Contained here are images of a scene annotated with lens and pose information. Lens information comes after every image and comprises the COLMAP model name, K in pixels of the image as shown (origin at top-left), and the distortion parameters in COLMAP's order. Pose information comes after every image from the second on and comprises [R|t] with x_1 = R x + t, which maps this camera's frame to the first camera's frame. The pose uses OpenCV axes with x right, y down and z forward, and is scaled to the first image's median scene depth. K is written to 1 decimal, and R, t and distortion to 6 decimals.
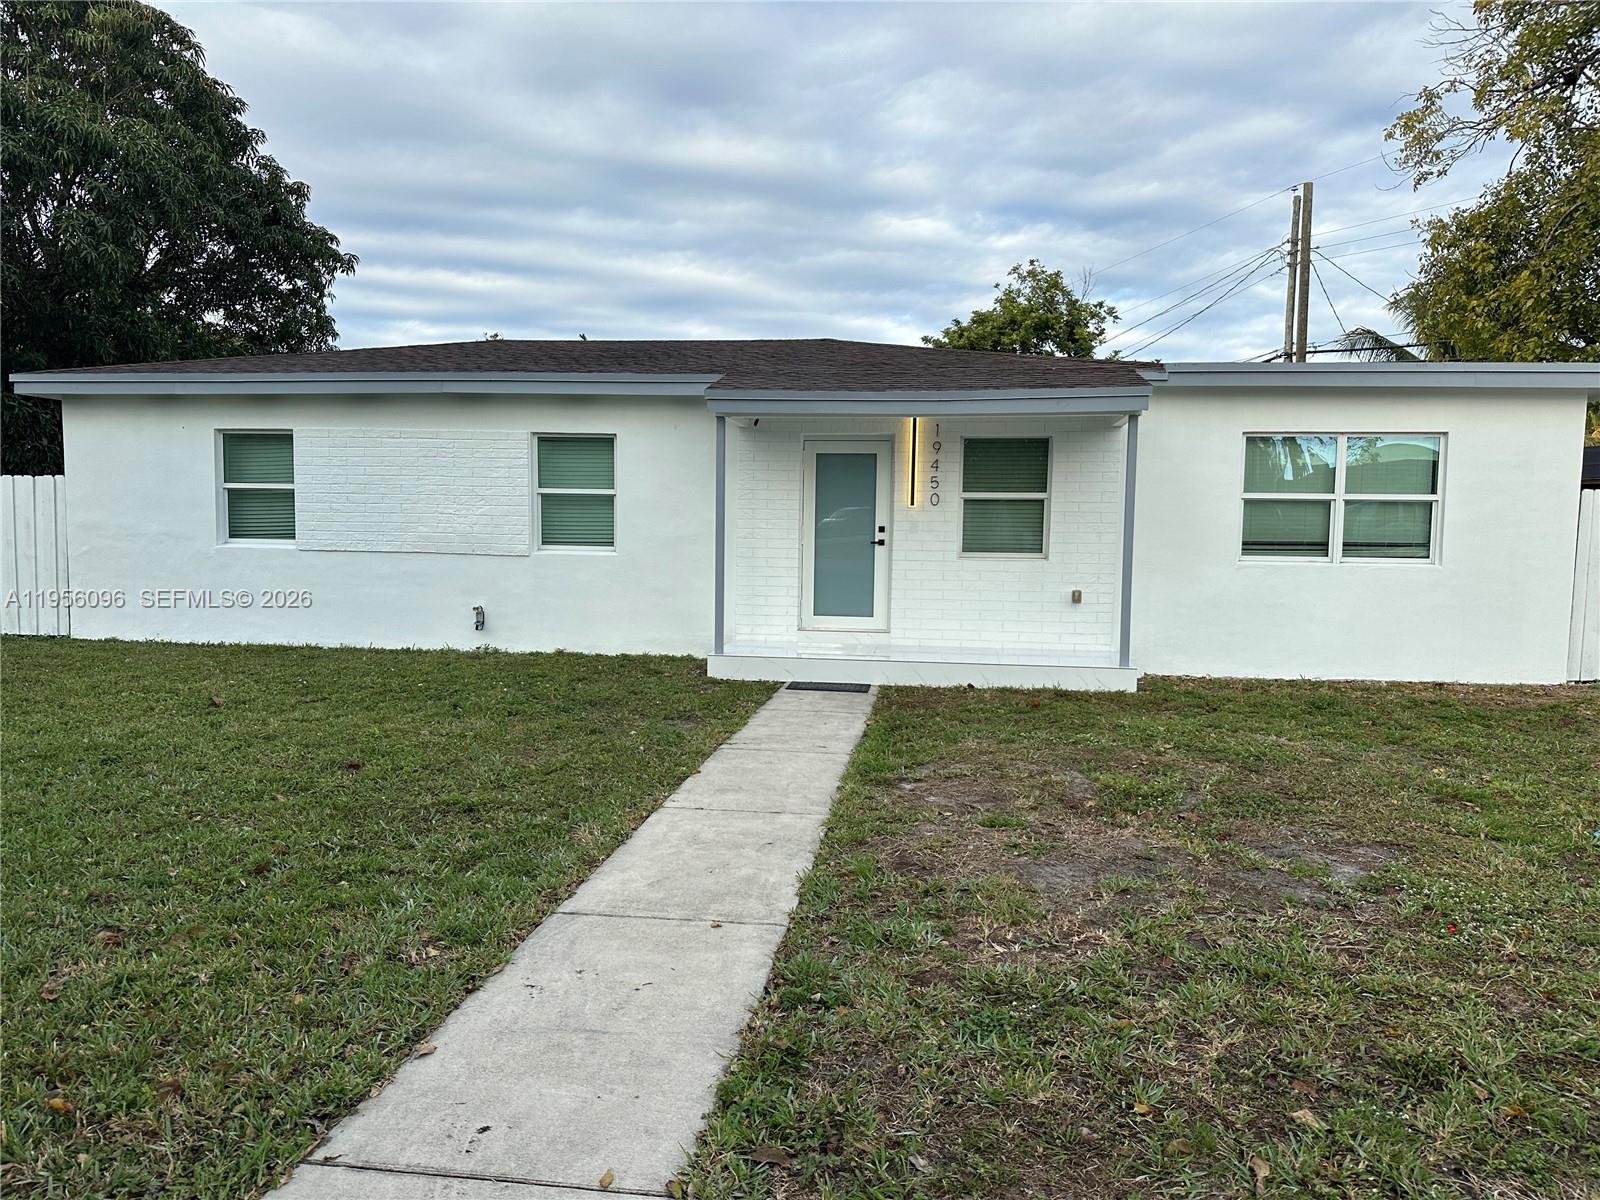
lens RADIAL K [[1103.1, 0, 800.0], [0, 1103.1, 600.0], [0, 0, 1]] dist [0.117747, -0.195196]
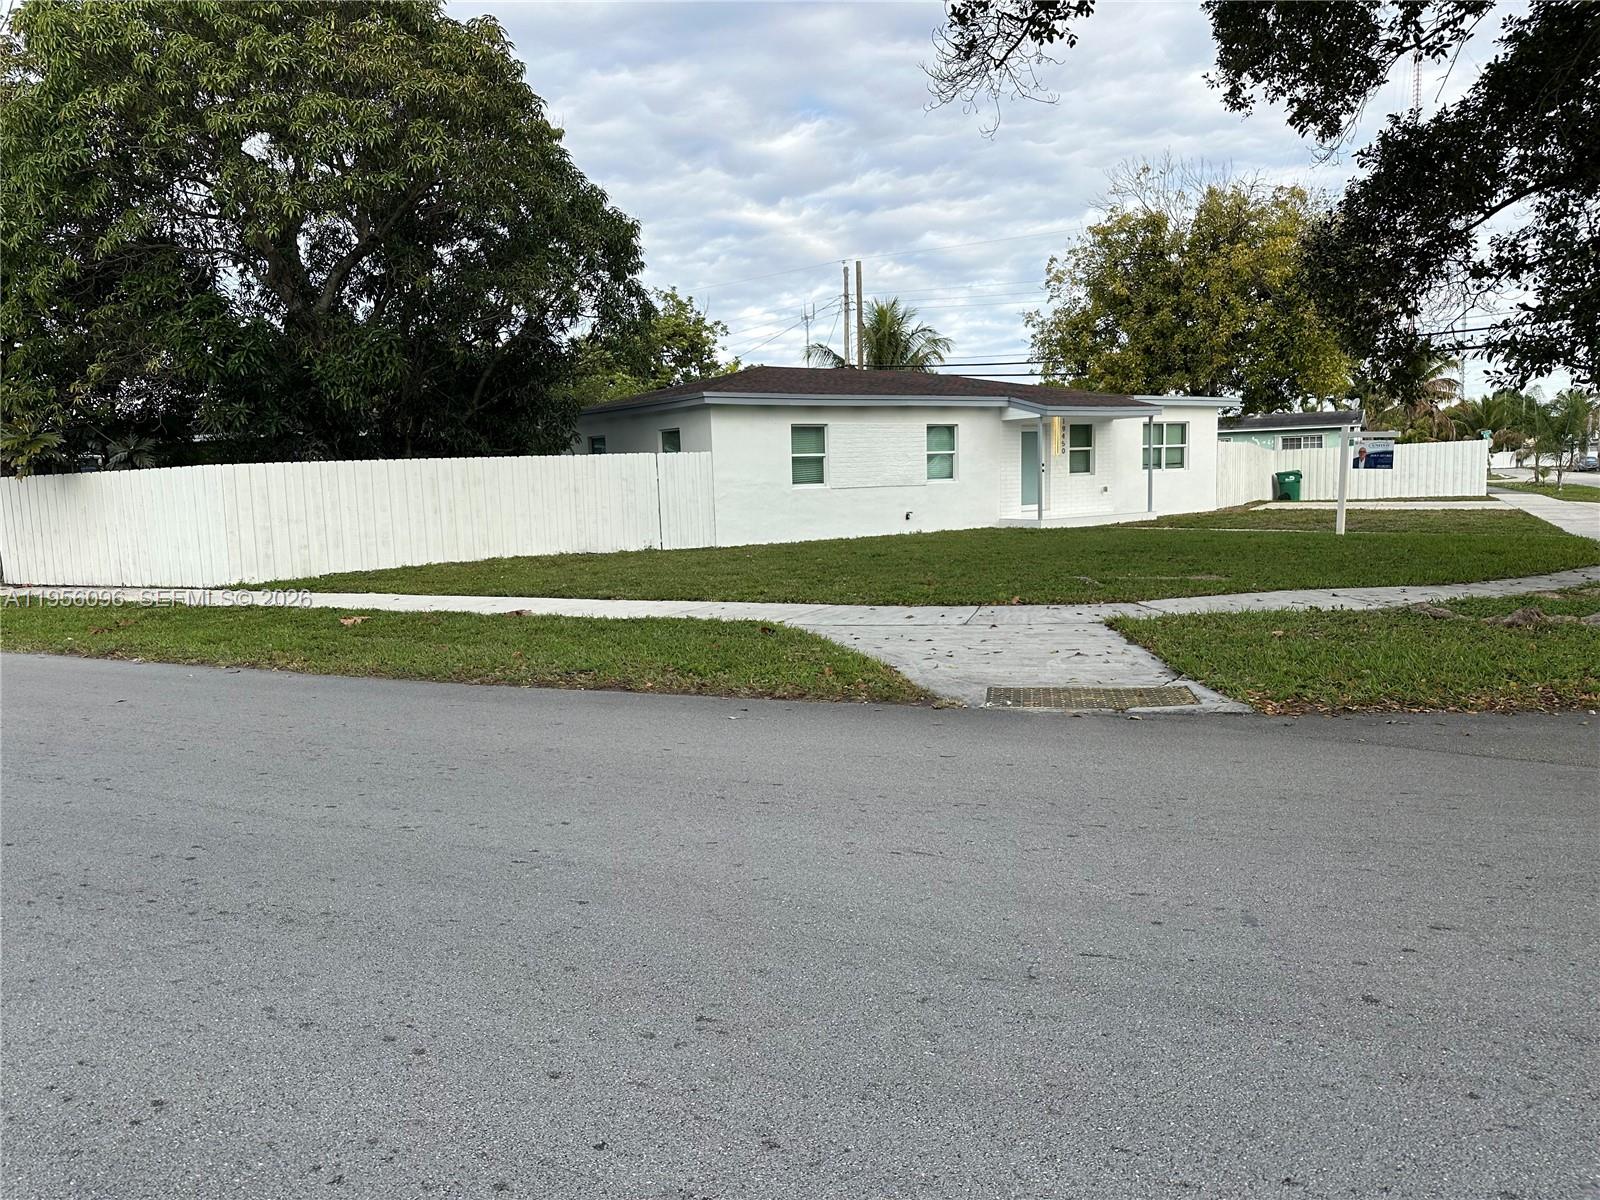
lens RADIAL K [[1103.1, 0, 800.0], [0, 1103.1, 600.0], [0, 0, 1]] dist [0.117747, -0.195196]
pose [[0.735814, -0.113129, 0.667667, -1.792055], [0.092629, 0.993494, 0.066253, 0.013987], [-0.670818, 0.013095, 0.741506, -0.348947]]
